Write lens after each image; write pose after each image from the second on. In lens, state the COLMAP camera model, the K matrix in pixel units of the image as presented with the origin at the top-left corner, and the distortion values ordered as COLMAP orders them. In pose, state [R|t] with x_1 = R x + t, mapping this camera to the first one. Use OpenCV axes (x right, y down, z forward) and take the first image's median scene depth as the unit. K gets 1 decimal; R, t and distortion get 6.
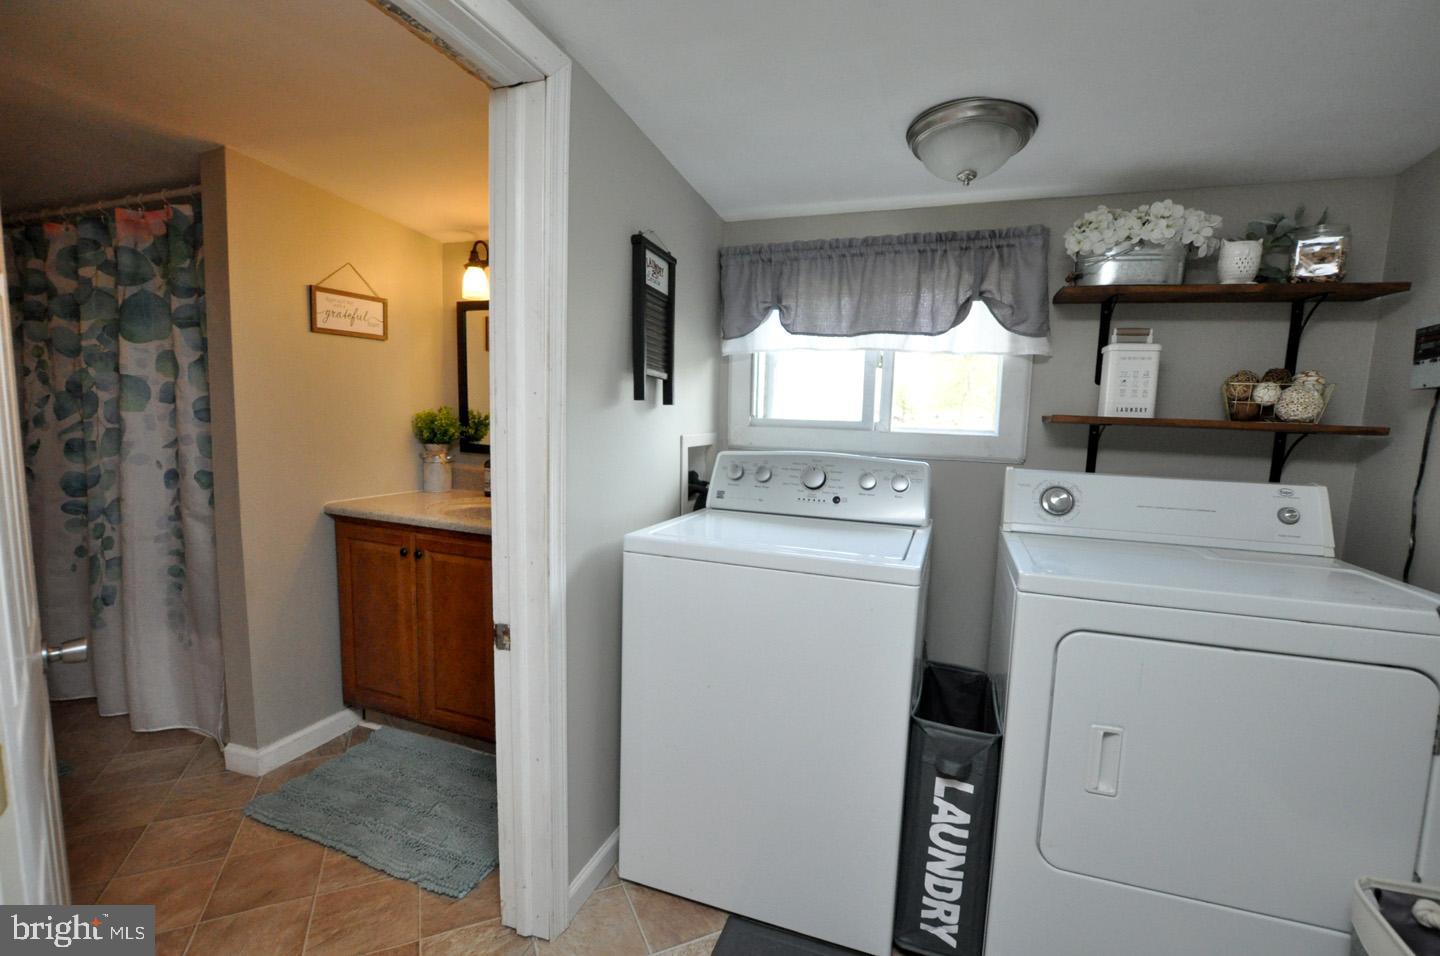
lens RADIAL K [[631.1, 0, 721.9], [0, 631.1, 481.7], [0, 0, 1]] dist [-0.033178, 0.004592]
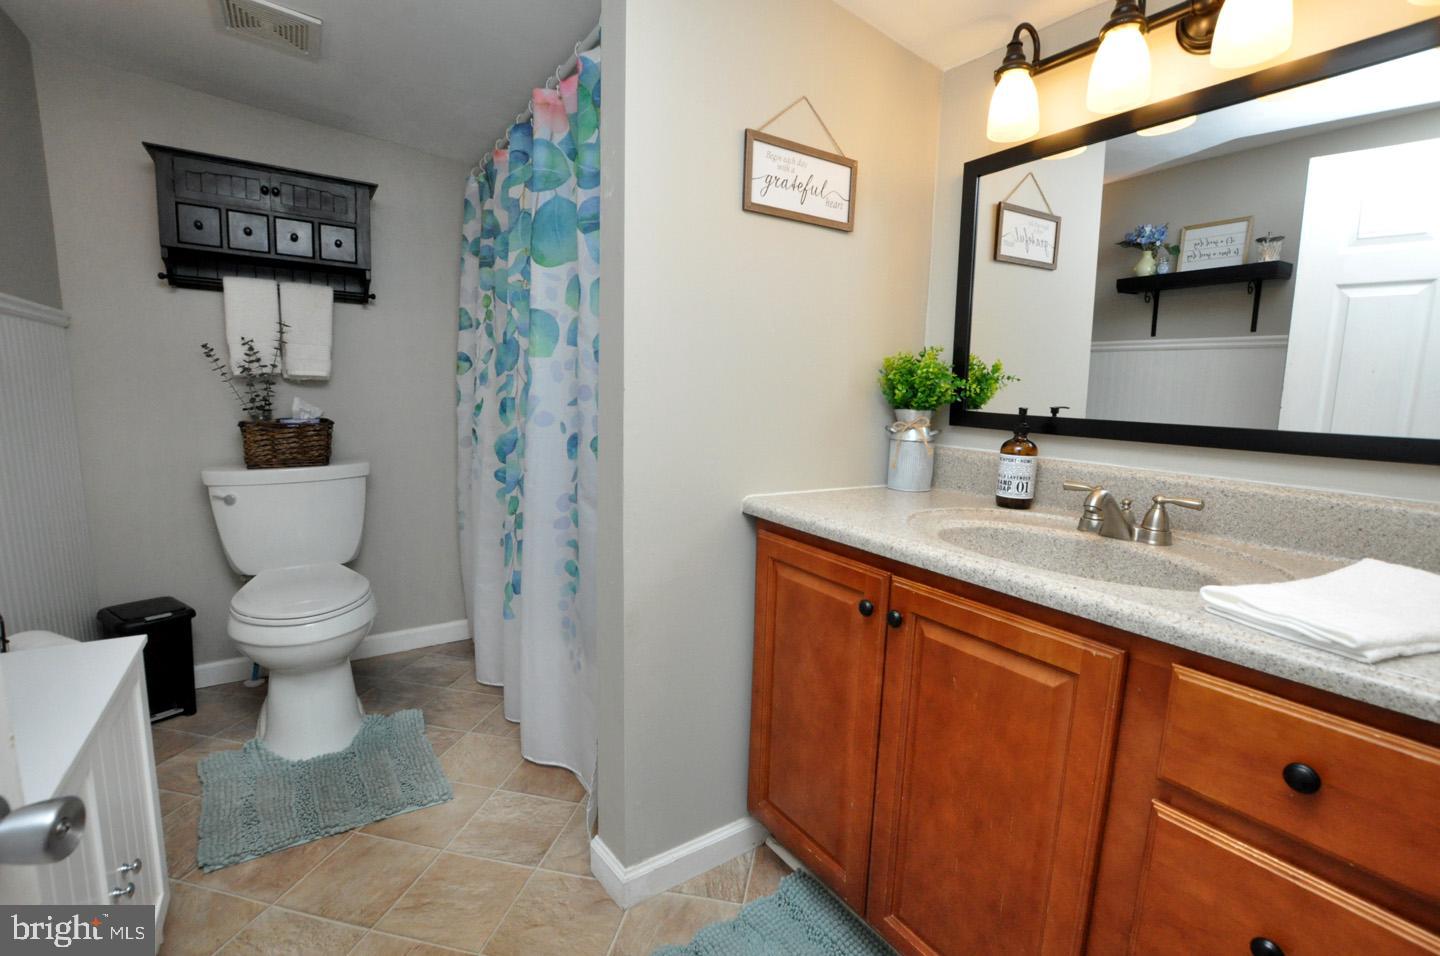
lens RADIAL K [[631.1, 0, 721.9], [0, 631.1, 481.7], [0, 0, 1]] dist [-0.033178, 0.004592]
pose [[0.809632, 0.073749, -0.582286, -0.294250], [-0.065905, 0.997224, 0.034666, -0.000713], [0.583226, 0.010309, 0.812244, 0.481357]]
